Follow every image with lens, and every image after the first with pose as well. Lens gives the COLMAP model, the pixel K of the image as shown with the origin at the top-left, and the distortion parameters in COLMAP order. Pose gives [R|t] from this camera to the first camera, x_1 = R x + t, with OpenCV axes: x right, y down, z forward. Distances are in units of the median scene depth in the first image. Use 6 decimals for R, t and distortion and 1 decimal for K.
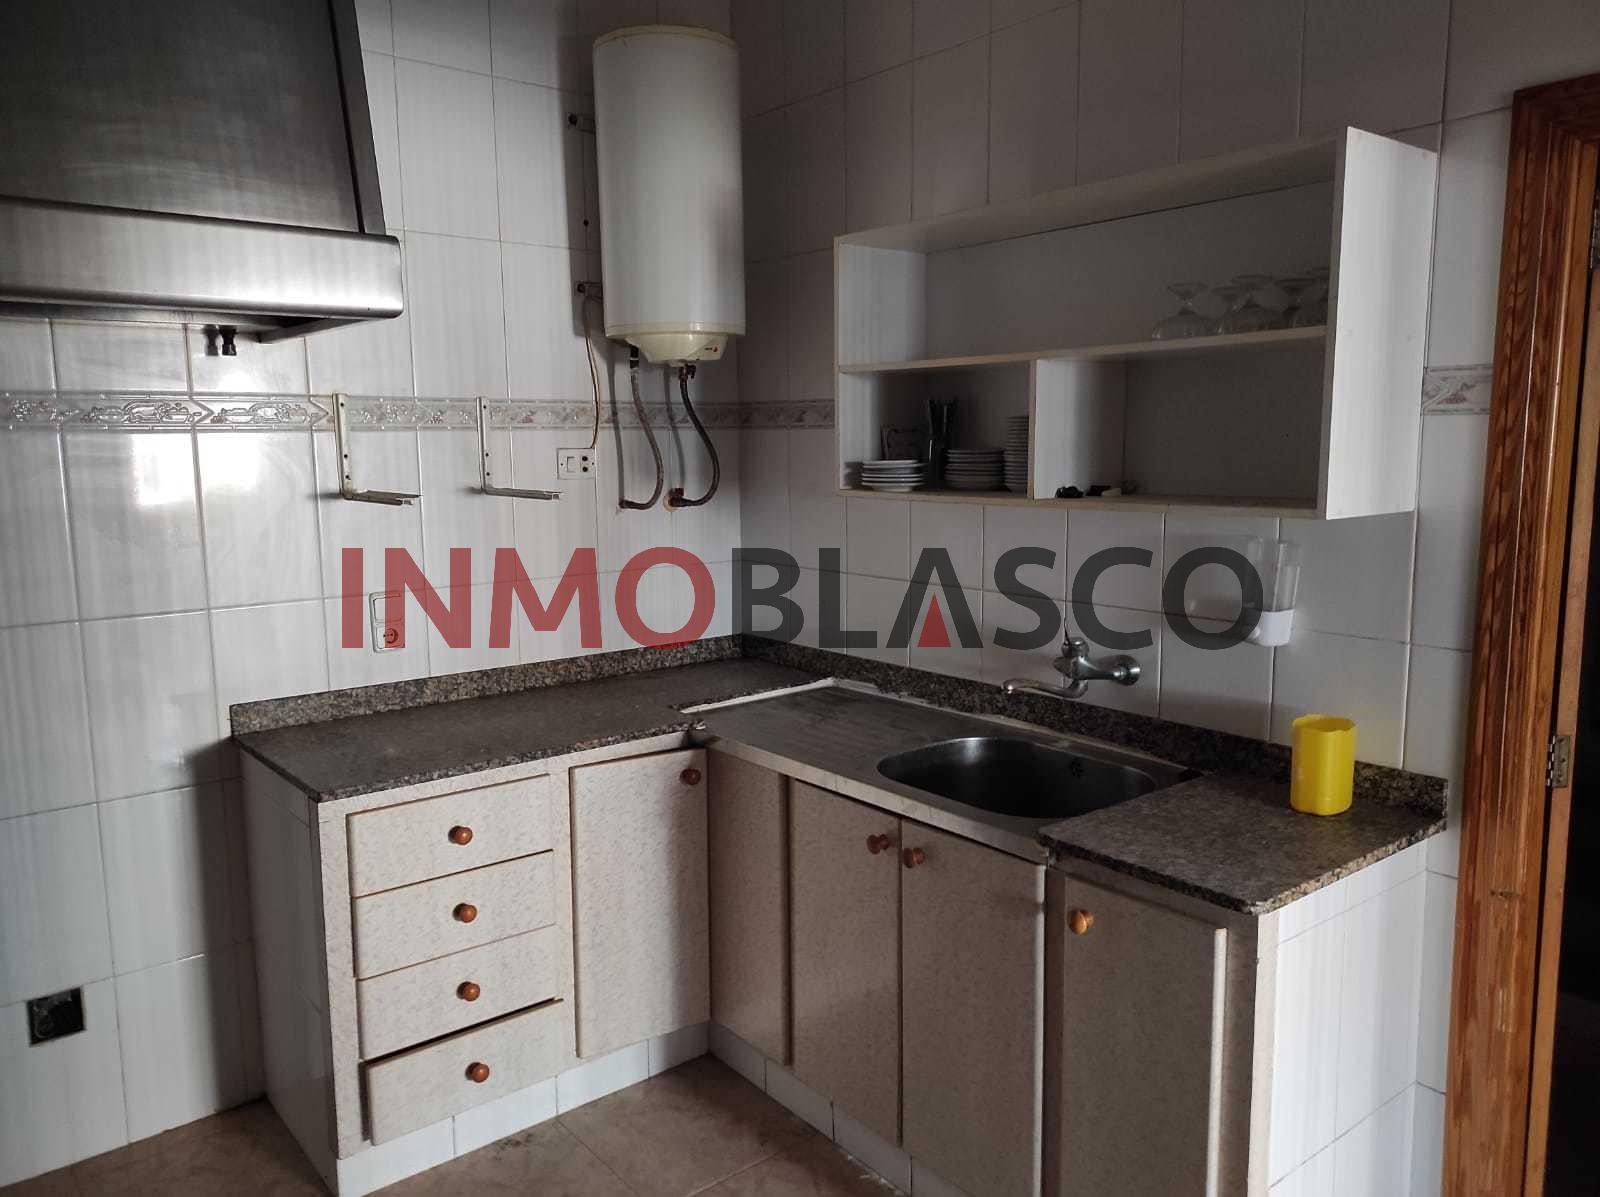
lens RADIAL K [[1190.6, 0, 802.5], [0, 1190.6, 600.1], [0, 0, 1]] dist [0.078866, -0.046077]
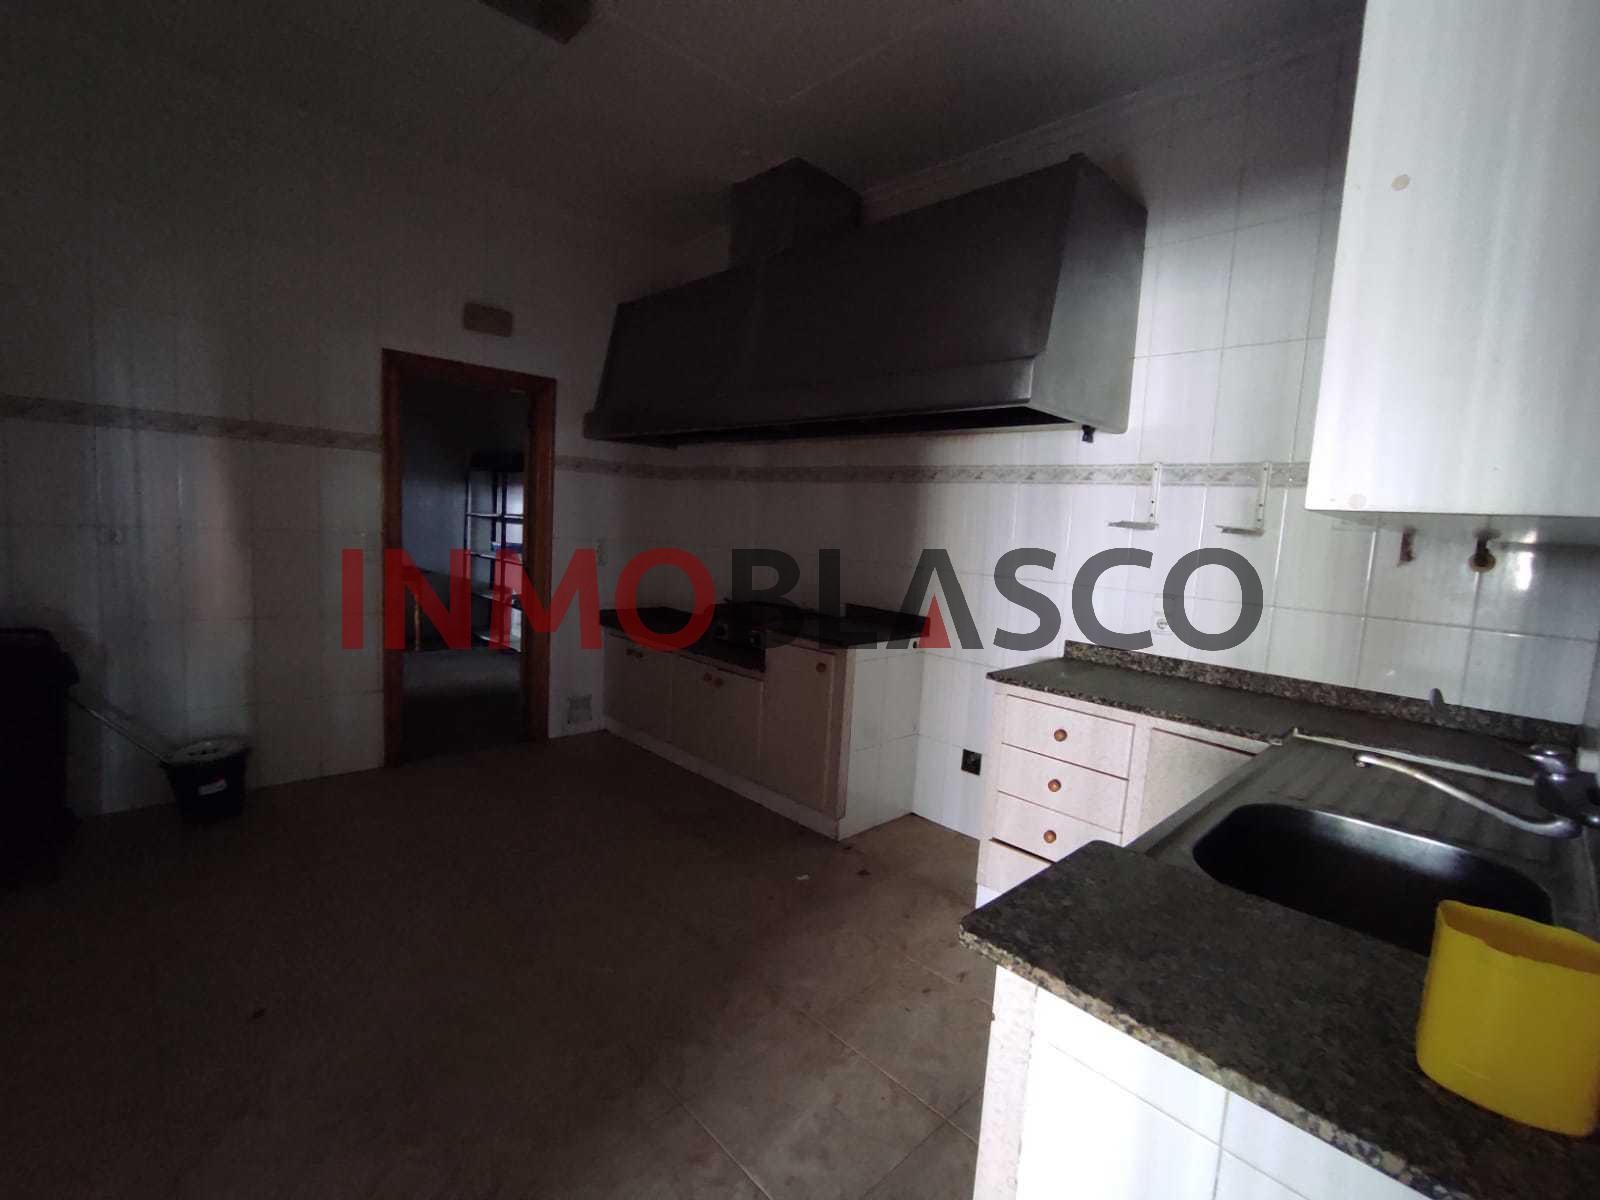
lens RADIAL K [[732.6, 0, 801.9], [0, 732.6, 595.6], [0, 0, 1]] dist [-0.003526, 0.005200]
pose [[0.071474, 0.118549, -0.990372, 0.531593], [-0.195810, 0.975259, 0.102609, -0.010008], [0.978034, 0.186591, 0.092919, 0.484393]]
